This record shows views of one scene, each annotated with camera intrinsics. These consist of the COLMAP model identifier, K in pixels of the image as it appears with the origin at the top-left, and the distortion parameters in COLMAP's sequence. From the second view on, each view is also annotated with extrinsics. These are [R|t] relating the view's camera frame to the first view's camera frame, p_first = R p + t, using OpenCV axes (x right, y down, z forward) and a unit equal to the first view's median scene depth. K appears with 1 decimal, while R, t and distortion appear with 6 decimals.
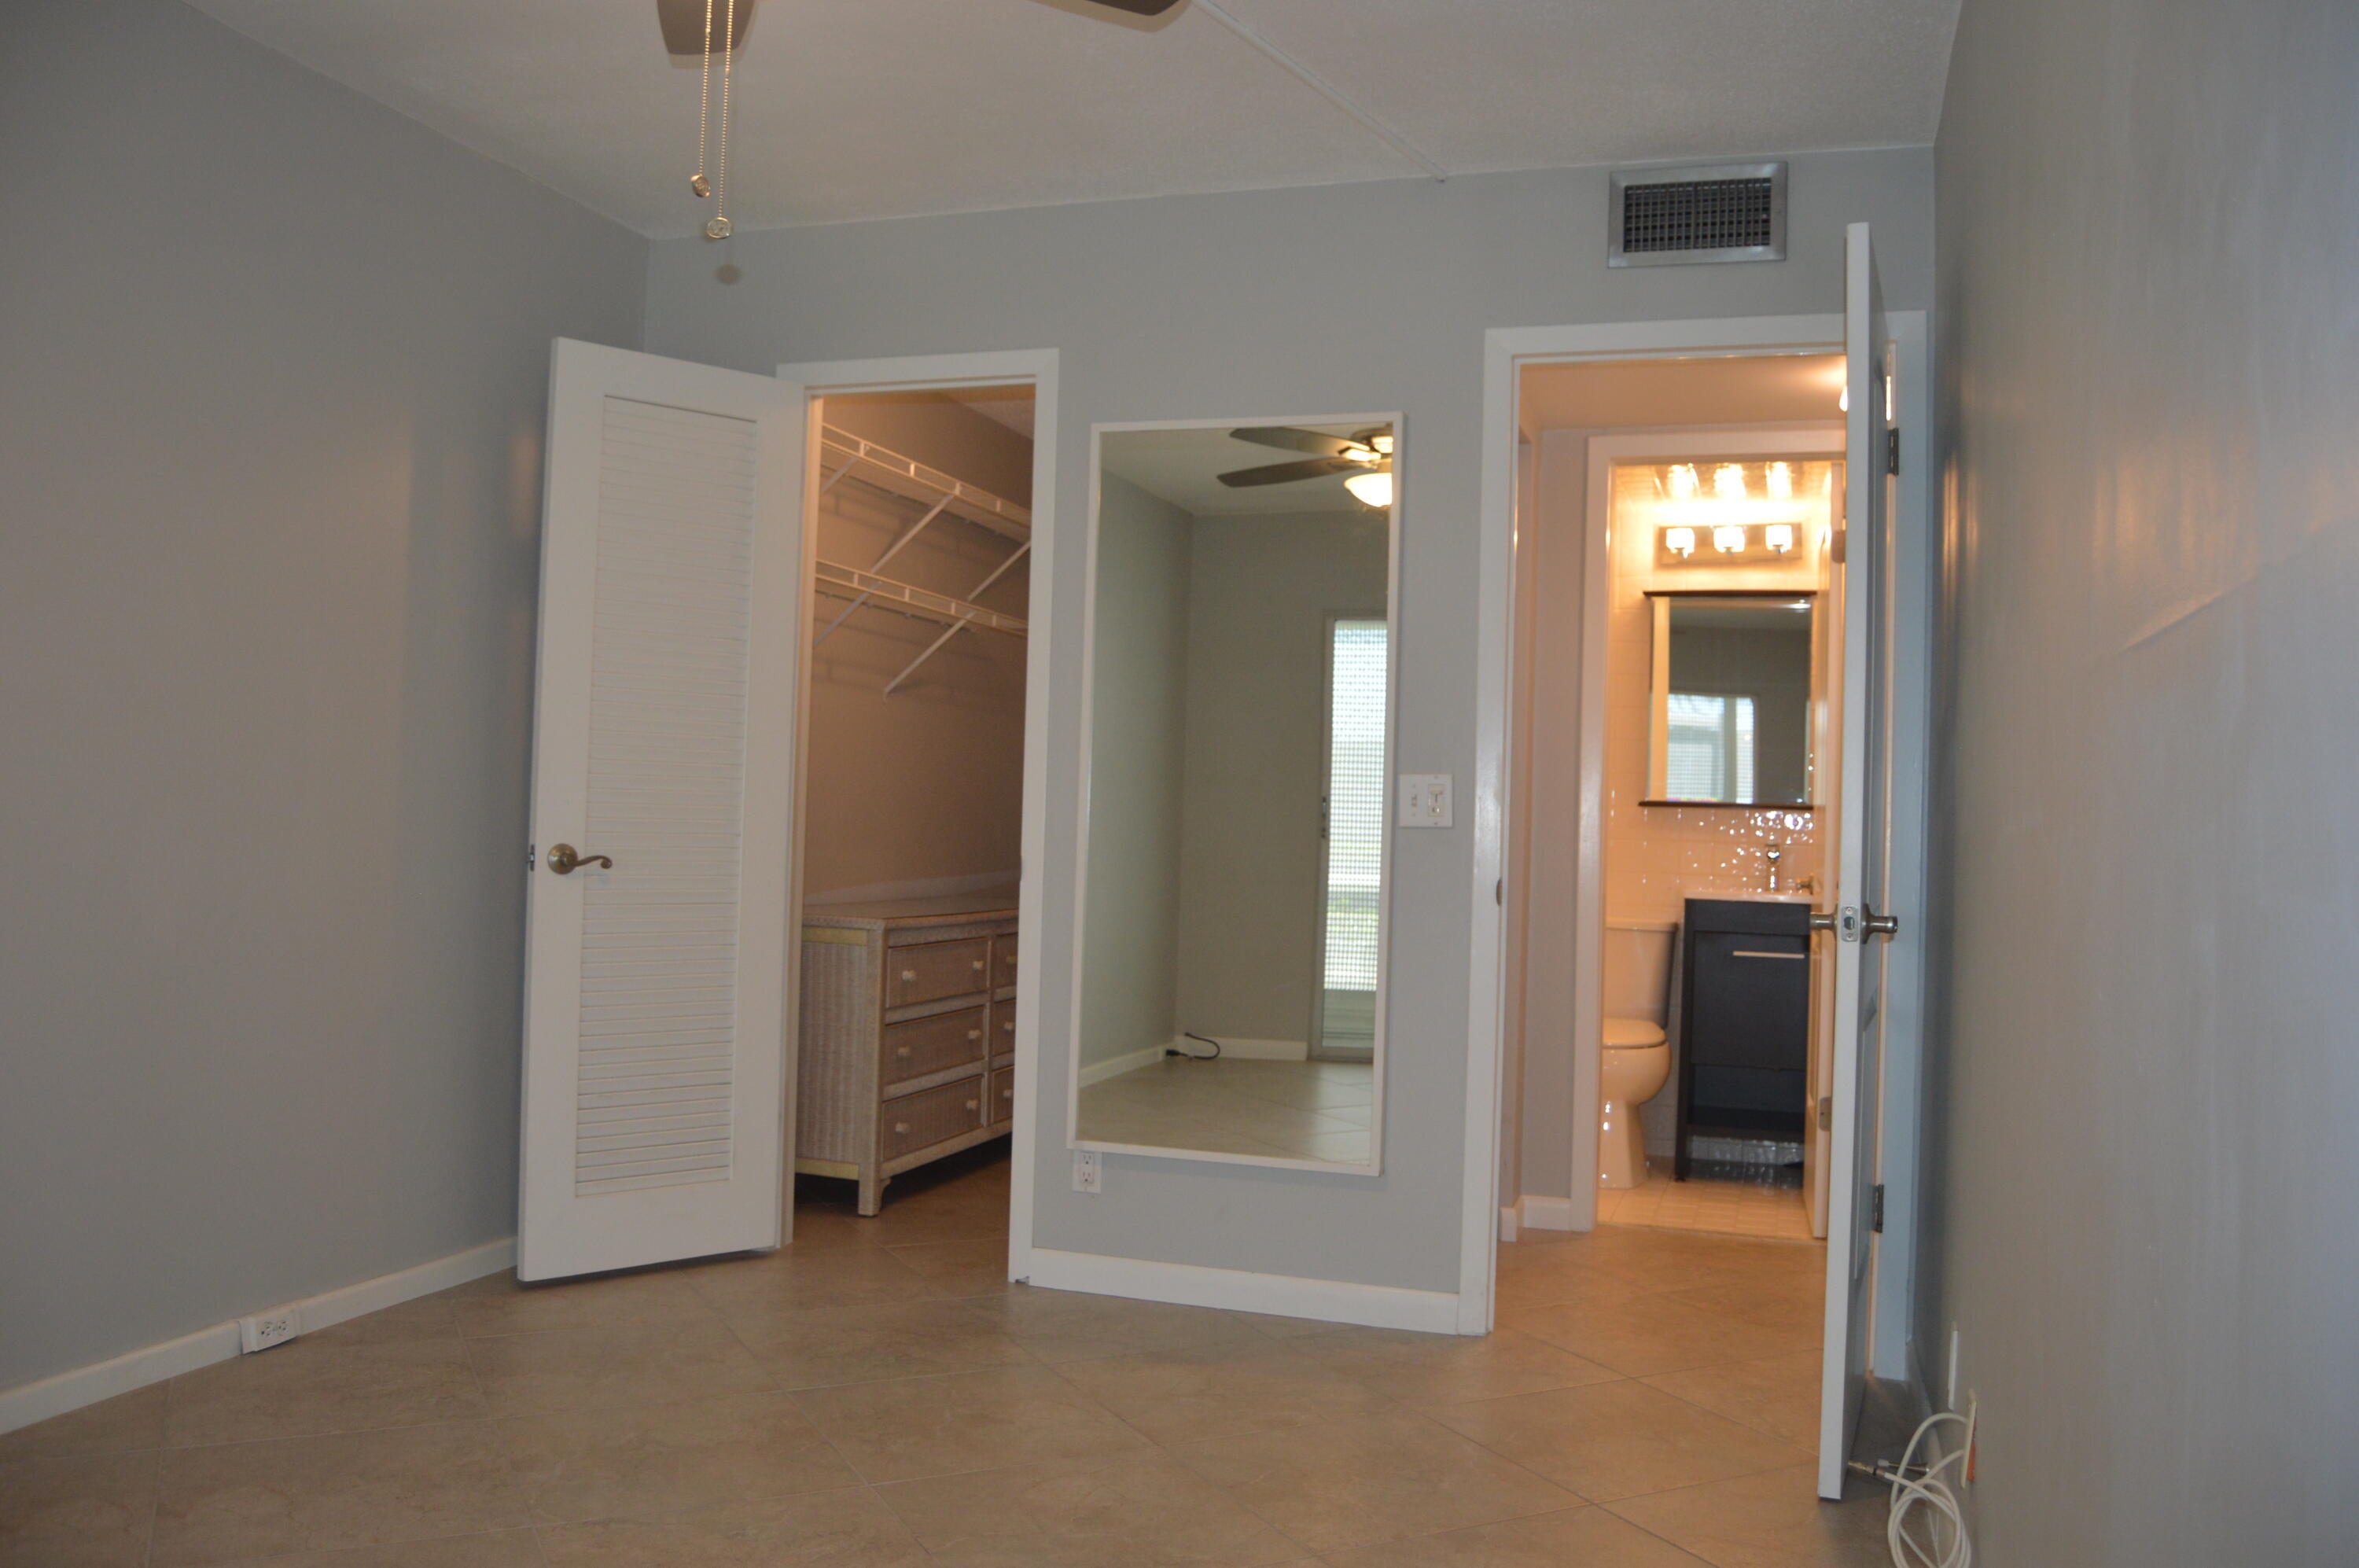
lens RADIAL K [[1867.6, 0, 1175.6], [0, 1867.6, 791.2], [0, 0, 1]] dist [-0.093686, 0.039225]
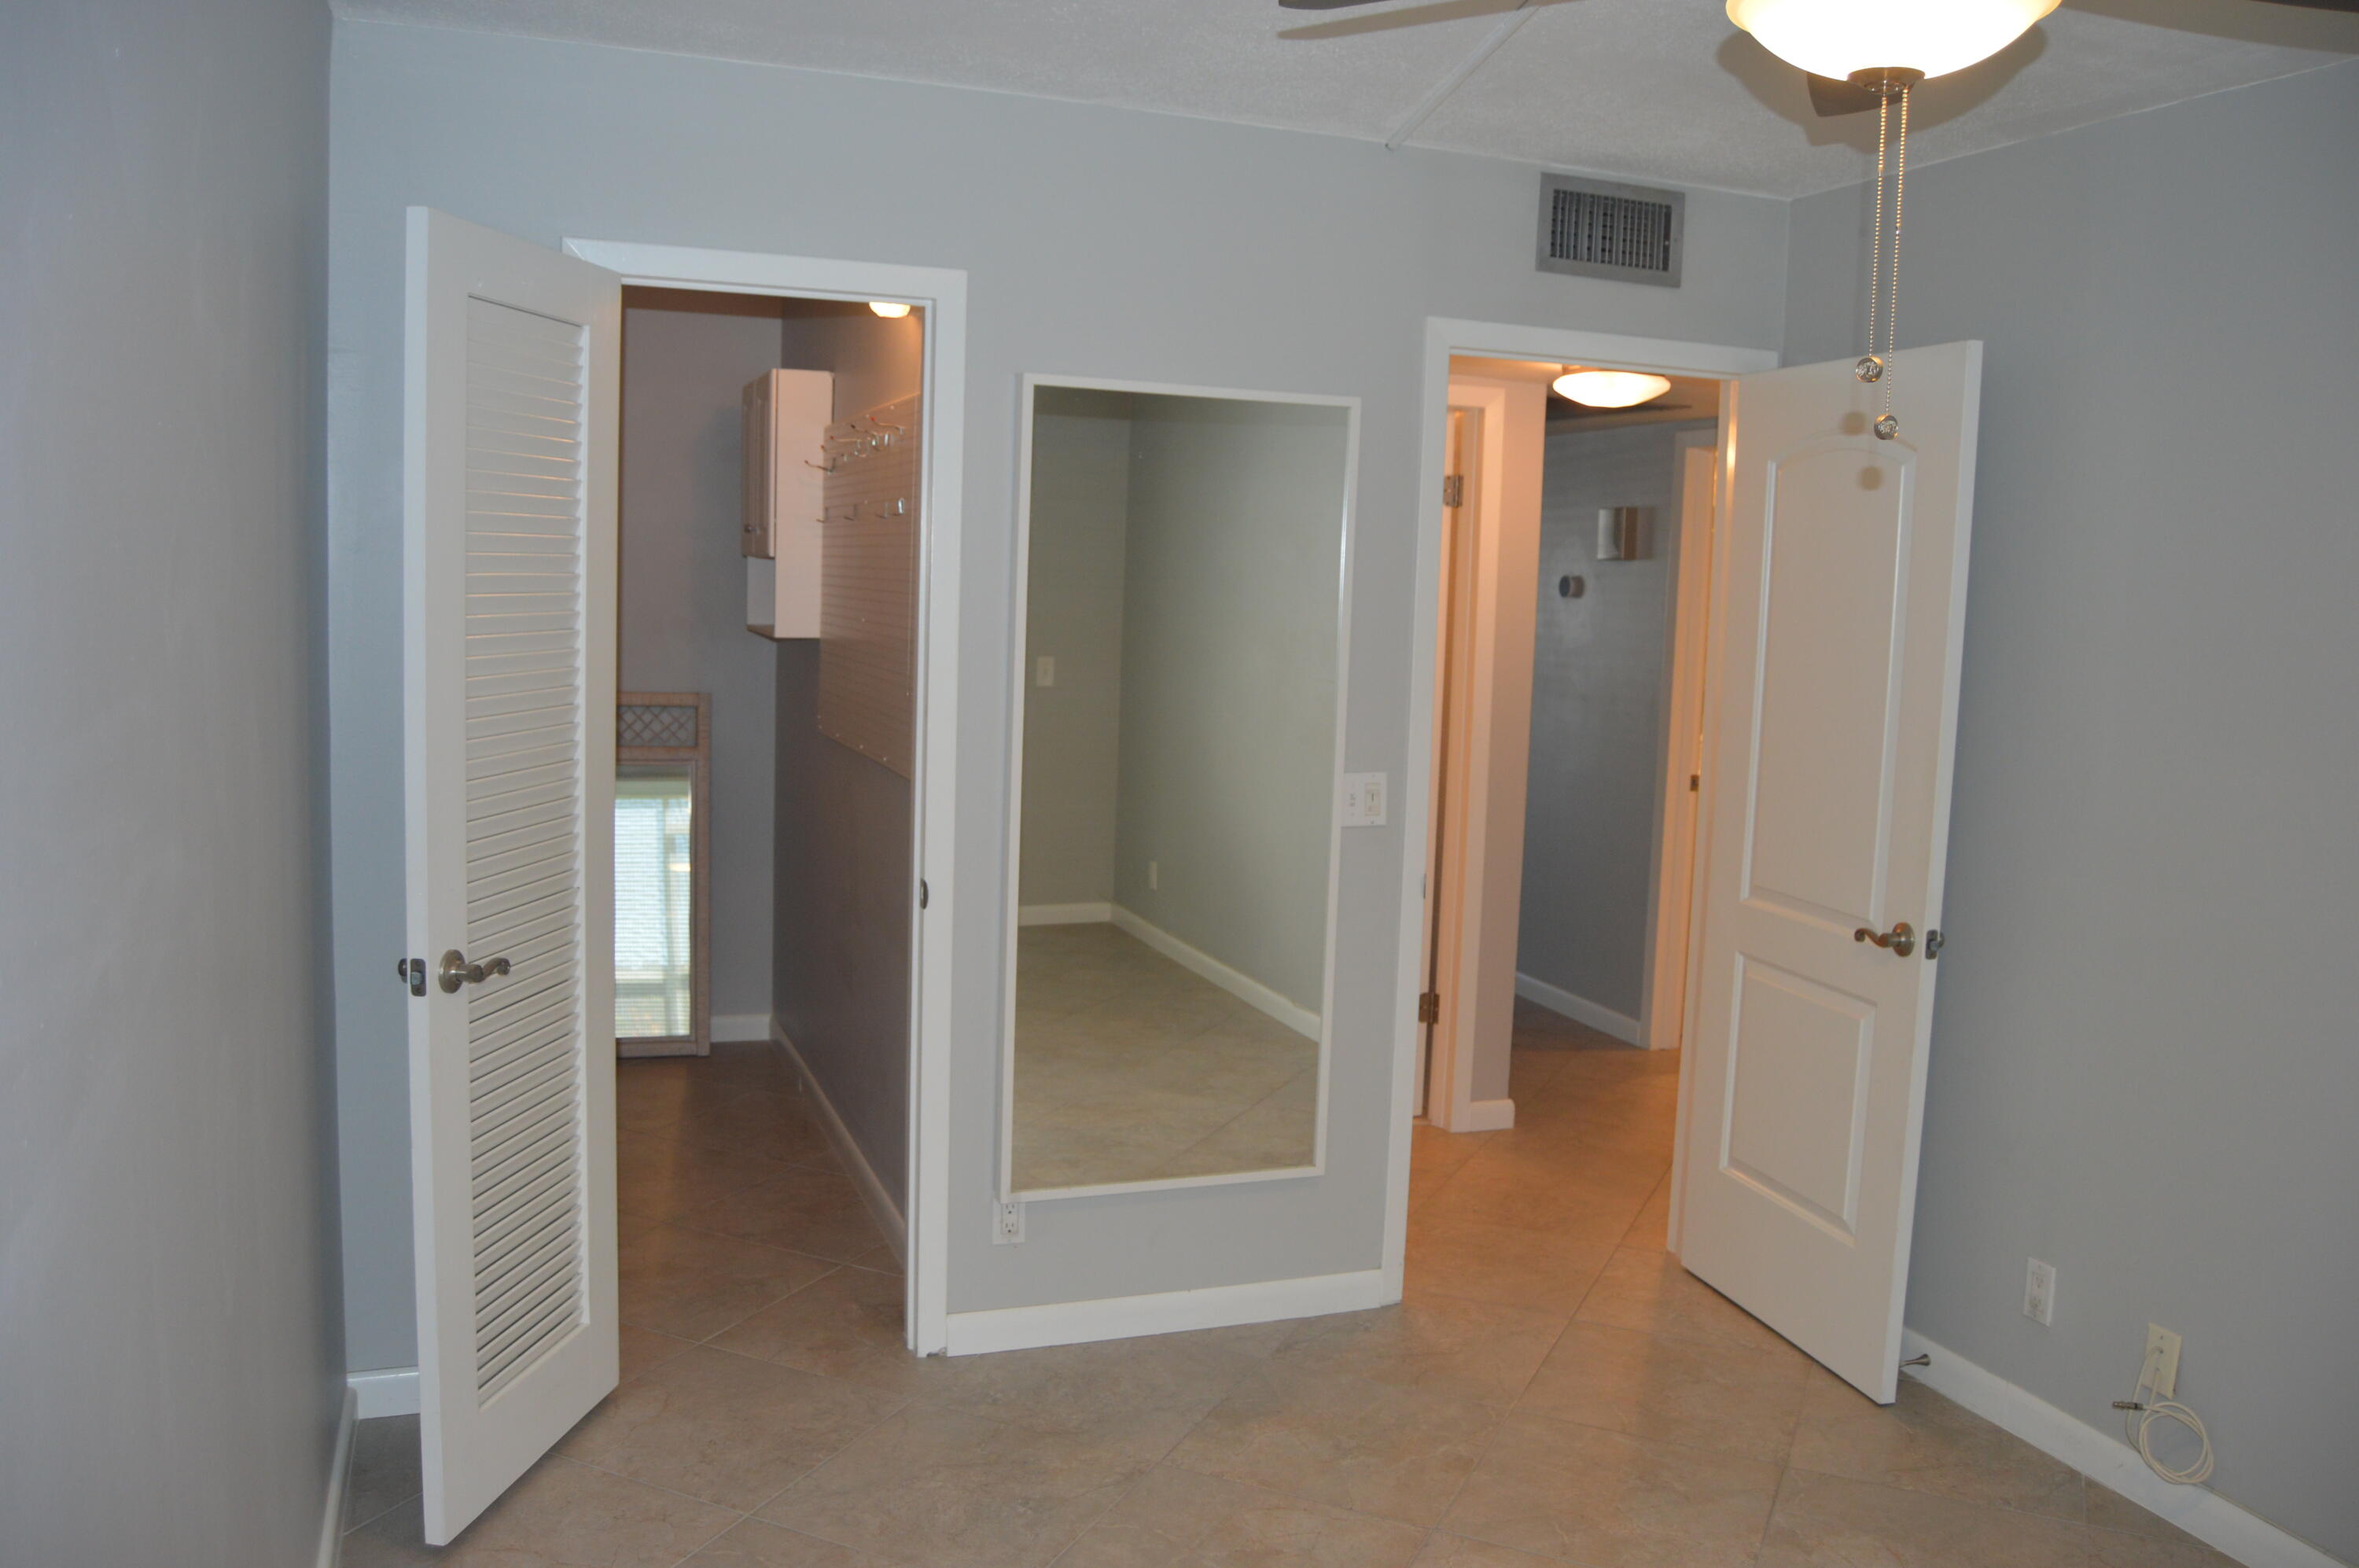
lens RADIAL K [[1867.6, 0, 1178.6], [0, 1867.6, 785.2], [0, 0, 1]] dist [-0.093686, 0.039225]
pose [[0.774010, -0.077117, 0.628460, -0.554915], [-0.023198, 0.988435, 0.149859, -0.146587], [-0.632749, -0.130571, 0.763269, 0.303202]]
